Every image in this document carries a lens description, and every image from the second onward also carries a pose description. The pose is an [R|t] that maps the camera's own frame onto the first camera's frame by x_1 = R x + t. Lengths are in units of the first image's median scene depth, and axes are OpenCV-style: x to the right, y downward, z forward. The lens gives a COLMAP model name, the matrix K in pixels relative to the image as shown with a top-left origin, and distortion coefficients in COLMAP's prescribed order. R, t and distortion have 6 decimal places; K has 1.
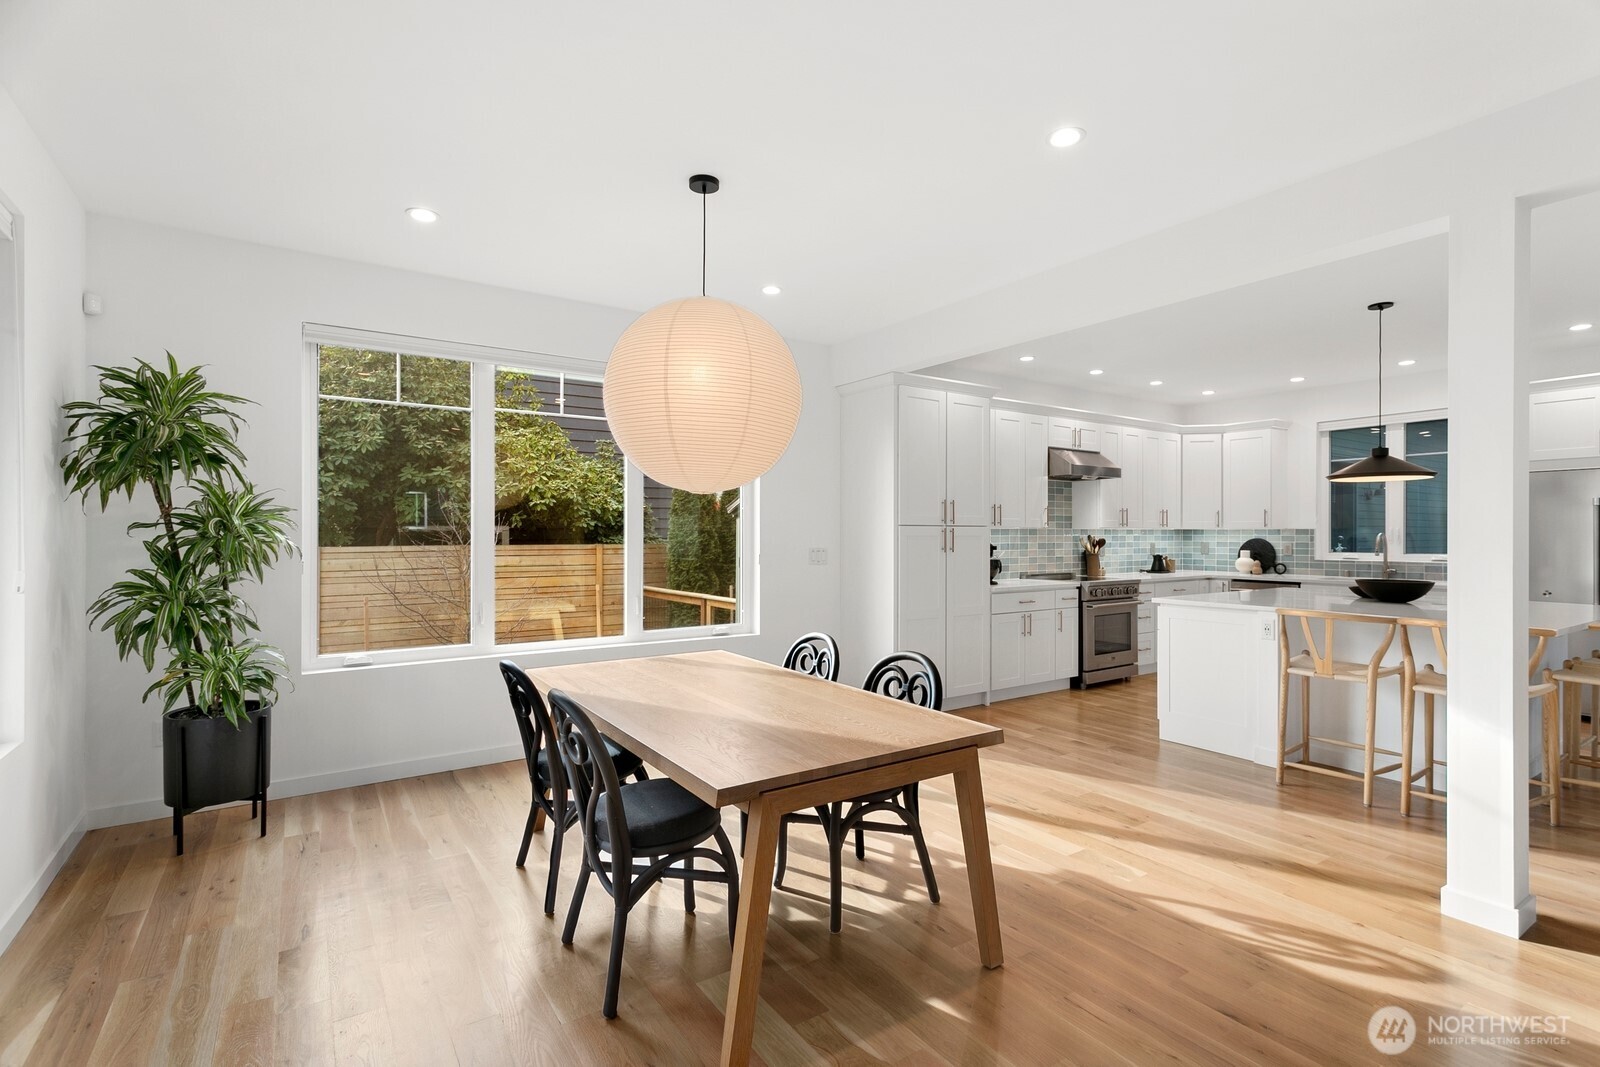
lens RADIAL K [[746.5, 0, 800.0], [0, 746.5, 533.5], [0, 0, 1]] dist [-0.000175, 0.000081]
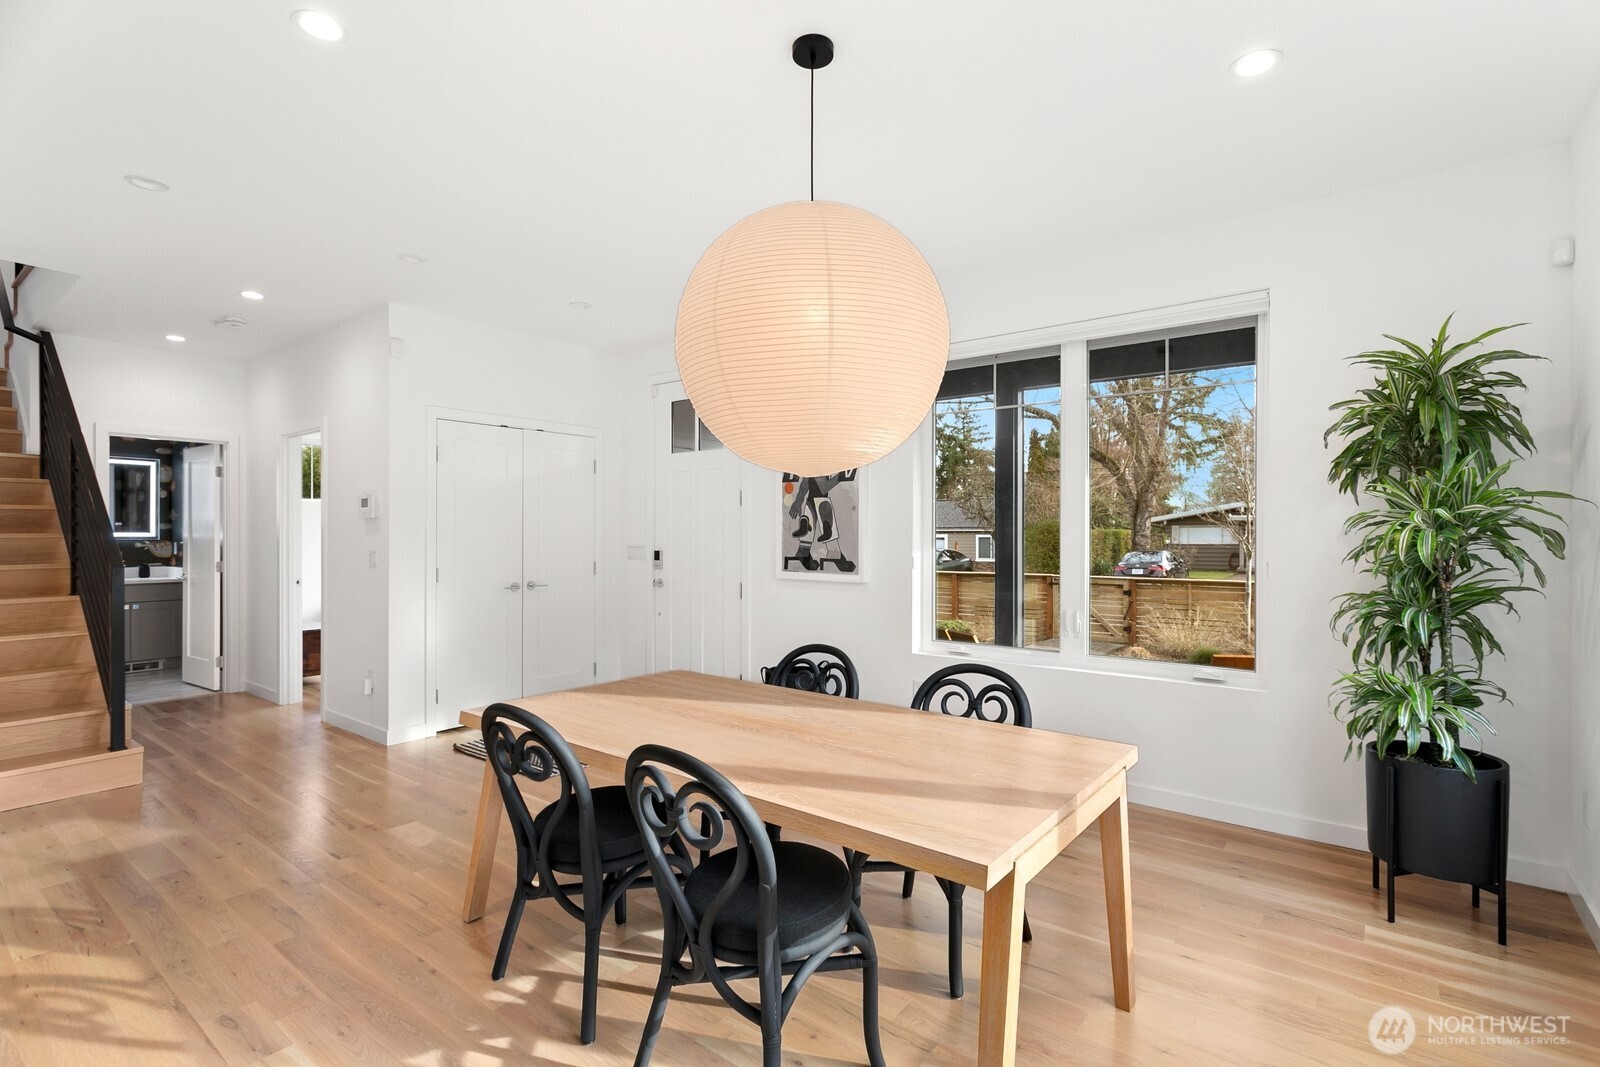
lens RADIAL K [[722.7, 0, 800.0], [0, 722.7, 533.5], [0, 0, 1]] dist [0.001127, 0.000135]
pose [[-0.943858, 0.000930, -0.330350, 0.116822], [0.000387, 0.999998, 0.001710, 0.002311], [0.330351, 0.001486, -0.943857, 1.663810]]
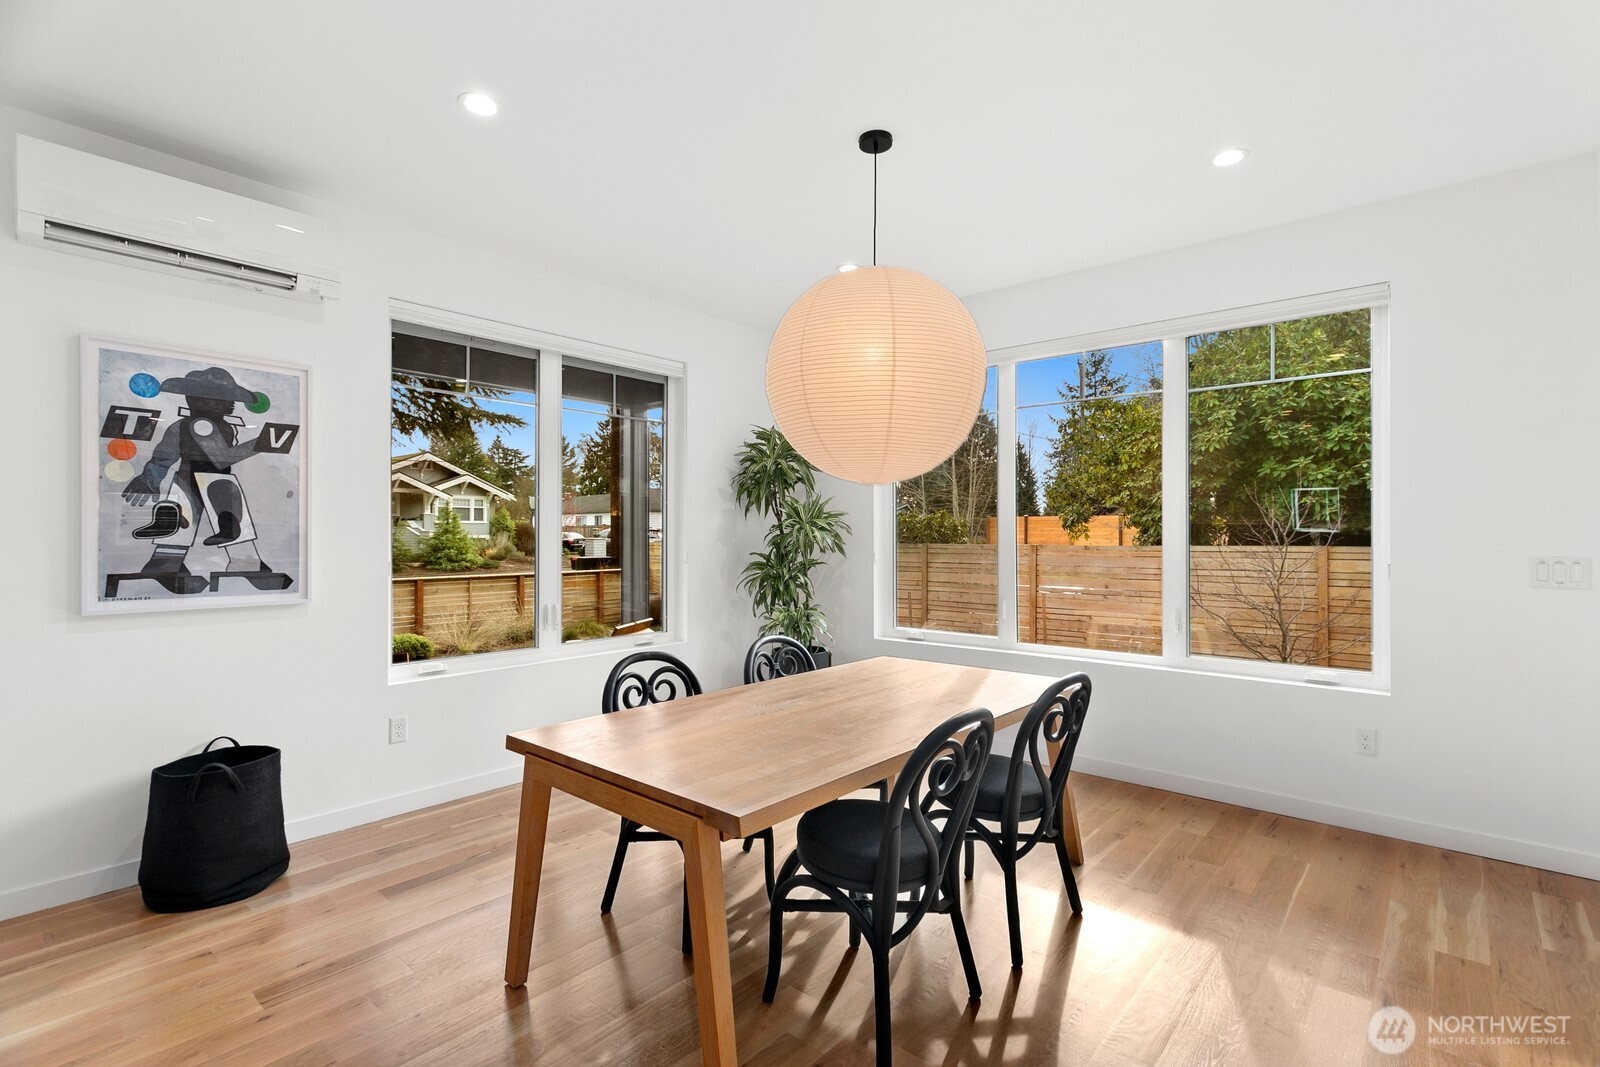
lens RADIAL K [[746.5, 0, 800.0], [0, 746.5, 533.5], [0, 0, 1]] dist [-0.000175, 0.000081]
pose [[0.239174, -0.004484, -0.970966, 0.725303], [0.000859, 0.999990, -0.004407, 0.012659], [0.970976, 0.000220, 0.239175, 0.693963]]
